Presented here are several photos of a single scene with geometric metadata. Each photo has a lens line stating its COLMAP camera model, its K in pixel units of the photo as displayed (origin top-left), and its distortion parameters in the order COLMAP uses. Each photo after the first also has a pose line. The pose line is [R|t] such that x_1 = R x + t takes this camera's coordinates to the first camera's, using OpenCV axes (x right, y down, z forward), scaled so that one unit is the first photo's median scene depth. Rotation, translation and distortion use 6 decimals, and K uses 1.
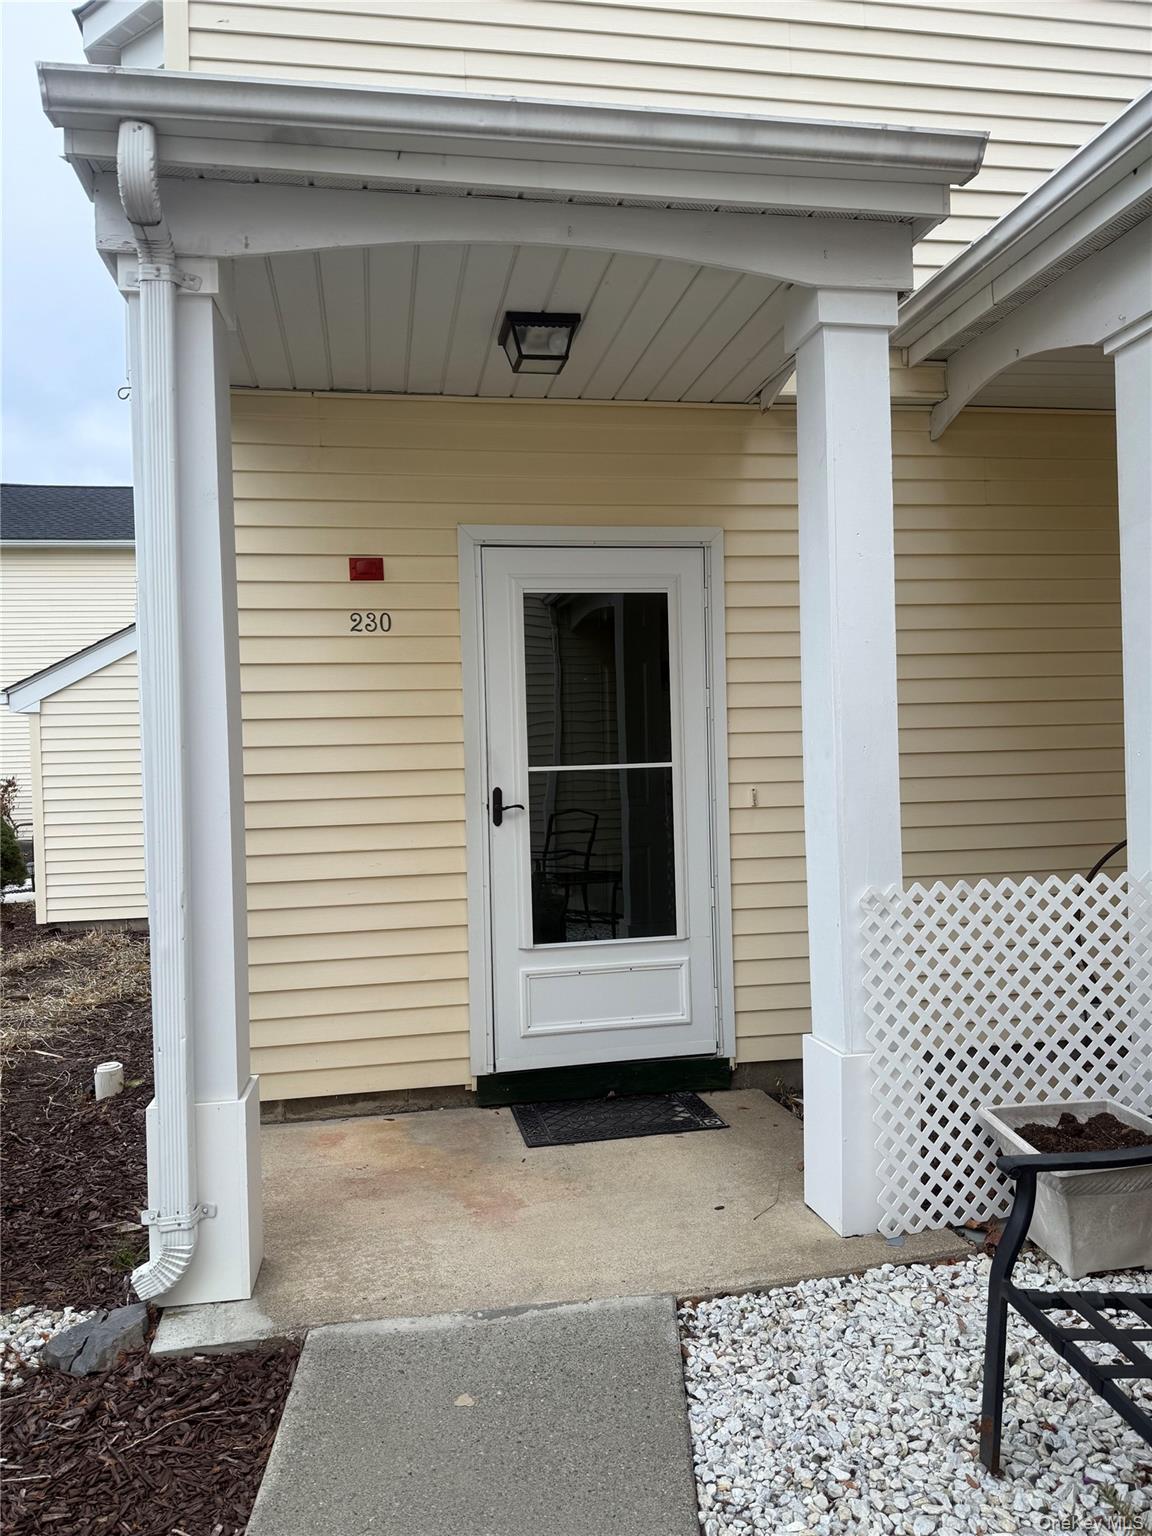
lens RADIAL K [[1102.8, 0, 567.1], [0, 1102.8, 780.8], [0, 0, 1]] dist [0.083271, -0.103770]
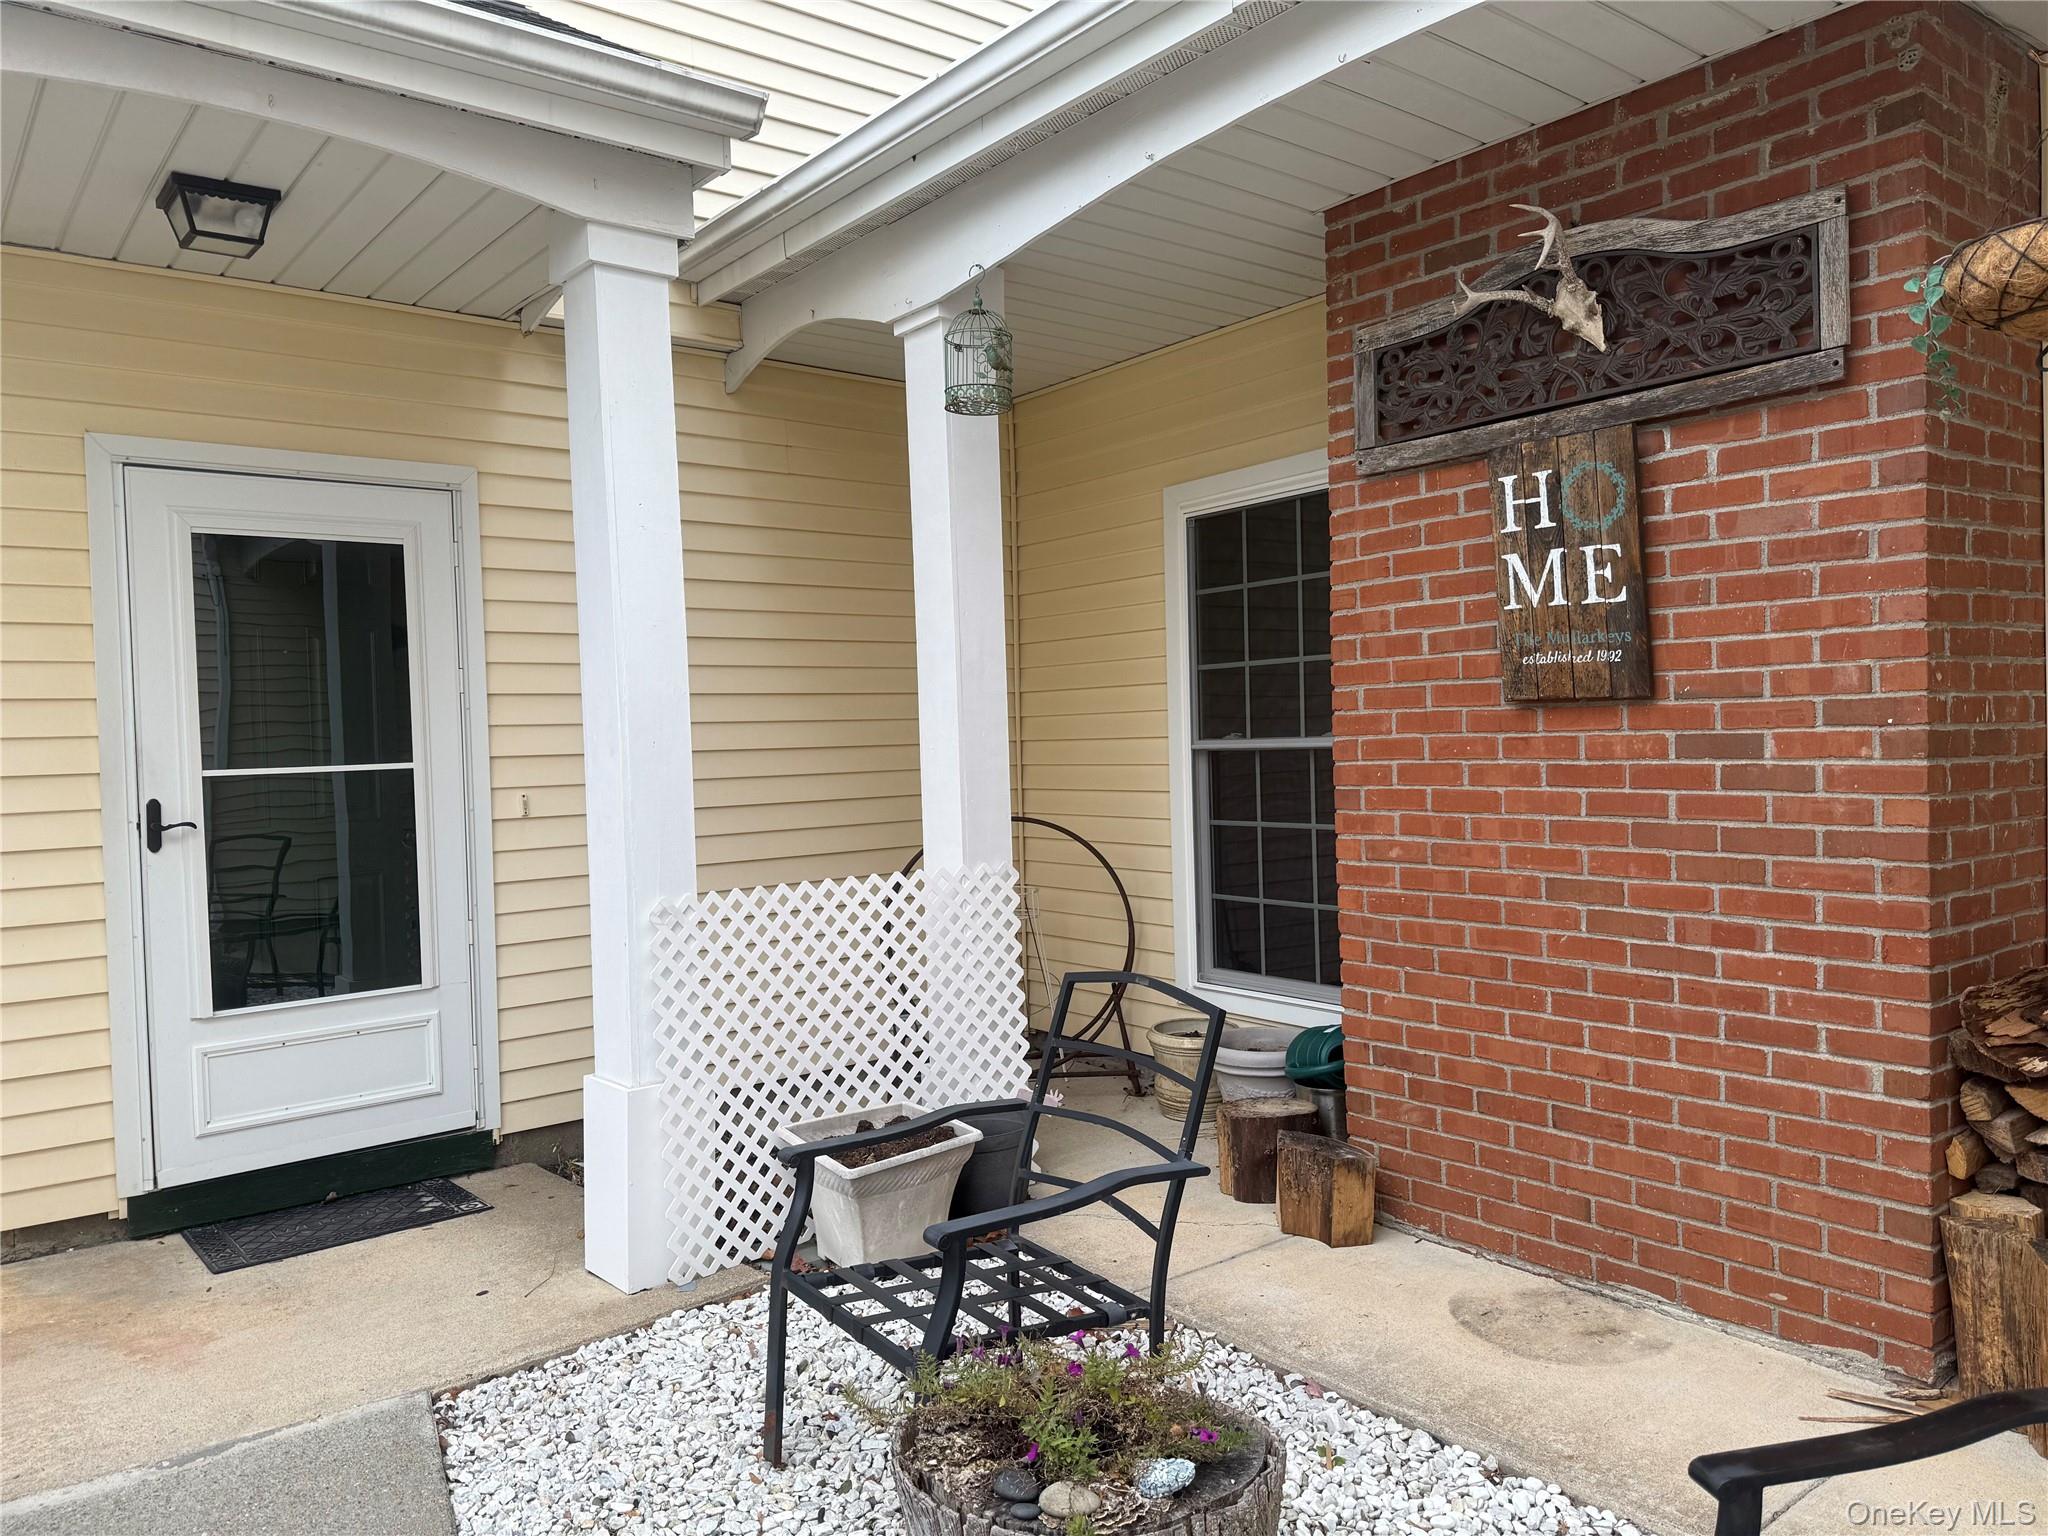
lens RADIAL K [[1470.4, 0, 1003.2], [0, 1470.4, 771.0], [0, 0, 1]] dist [0.083271, -0.103770]
pose [[0.885391, -0.008956, 0.464761, -0.030778], [0.014634, 0.999856, -0.008613, 0.005319], [-0.464617, 0.014427, 0.885394, -0.160895]]
